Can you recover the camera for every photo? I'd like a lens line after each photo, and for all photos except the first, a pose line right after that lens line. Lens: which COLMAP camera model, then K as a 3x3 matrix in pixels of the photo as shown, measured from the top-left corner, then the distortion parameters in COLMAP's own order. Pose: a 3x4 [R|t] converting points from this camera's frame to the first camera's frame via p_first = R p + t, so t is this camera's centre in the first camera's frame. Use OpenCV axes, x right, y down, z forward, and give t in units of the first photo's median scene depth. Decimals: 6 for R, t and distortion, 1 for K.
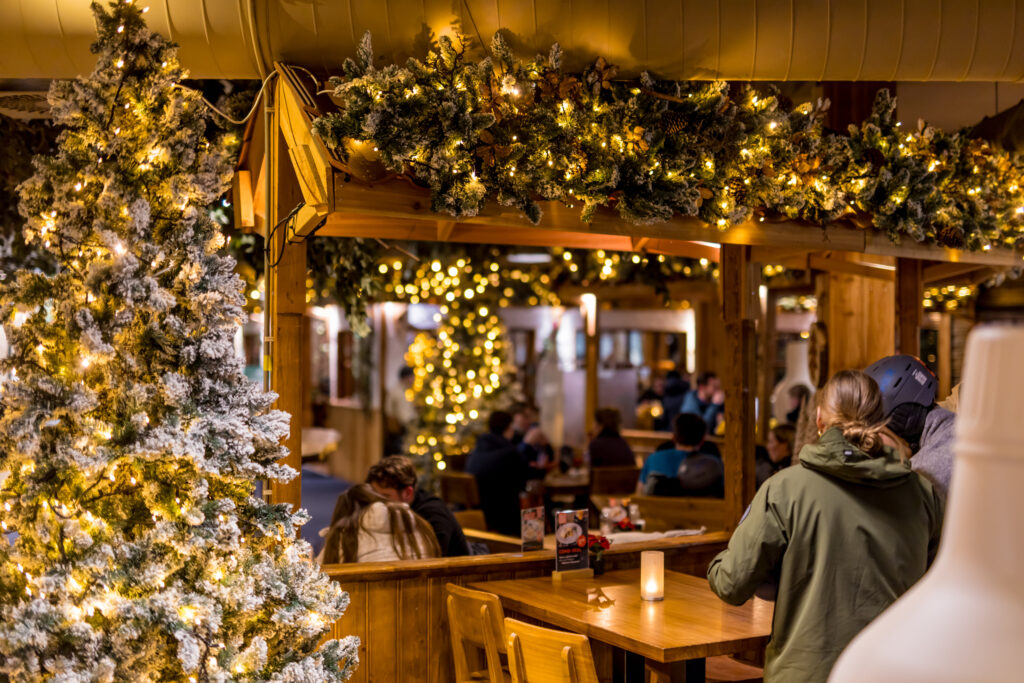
lens RADIAL K [[1498.2, 0, 512.0], [0, 1498.2, 341.5], [0, 0, 1]] dist [-0.000923, -0.001941]
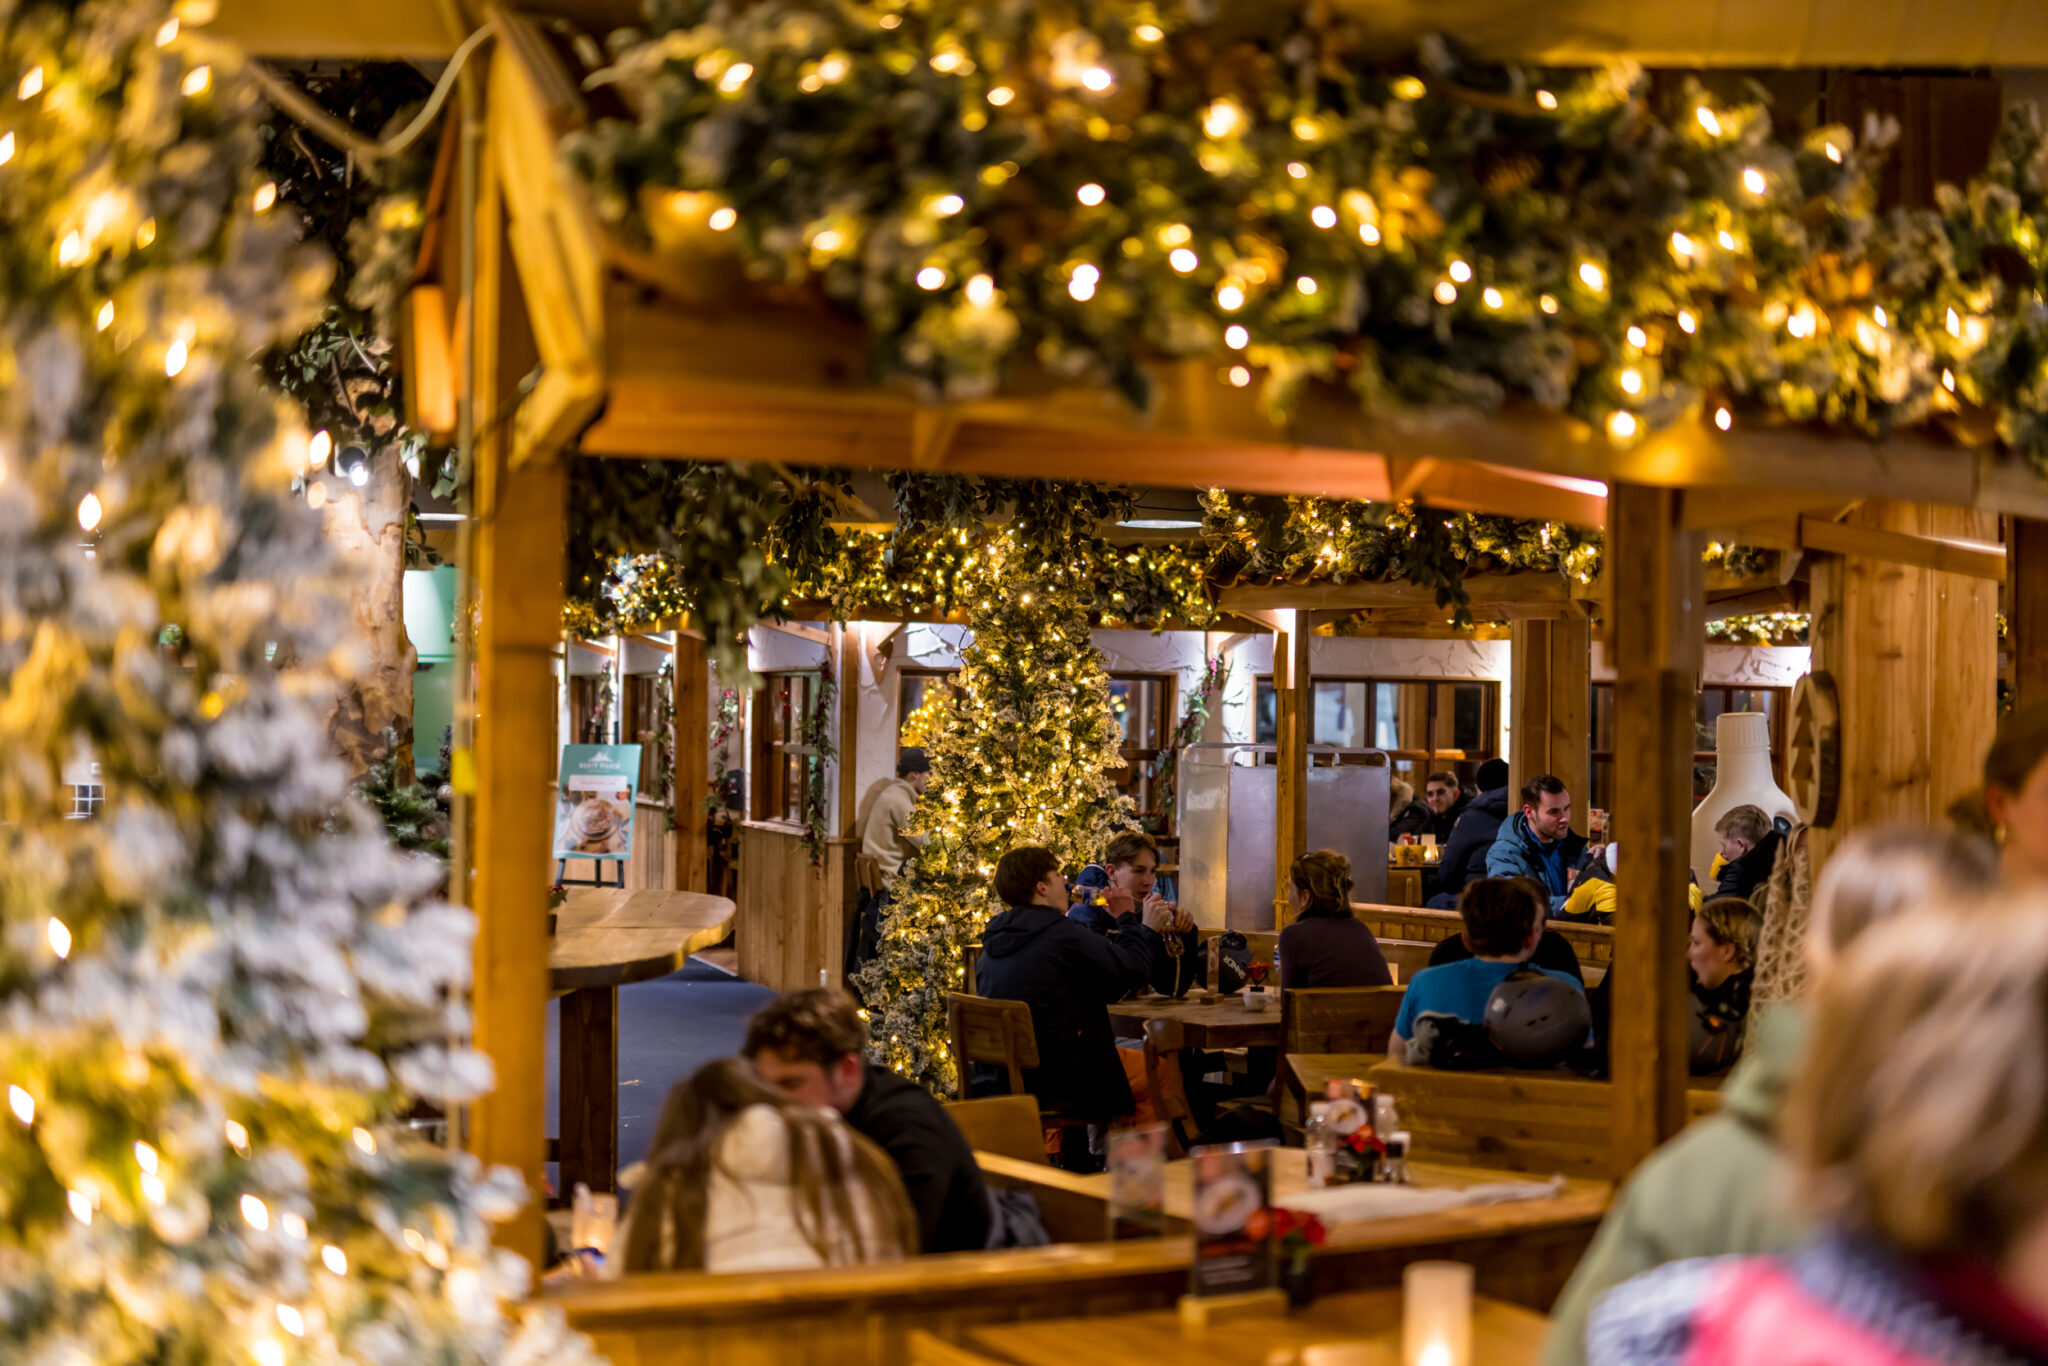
lens RADIAL K [[2875.9, 0, 1024.0], [0, 2875.9, 683.0], [0, 0, 1]] dist [-0.005287, -0.014496]
pose [[0.999100, 0.011167, -0.040923, 0.014379], [-0.011253, 0.999935, -0.001874, -0.008498], [0.040899, 0.002332, 0.999161, 0.235395]]
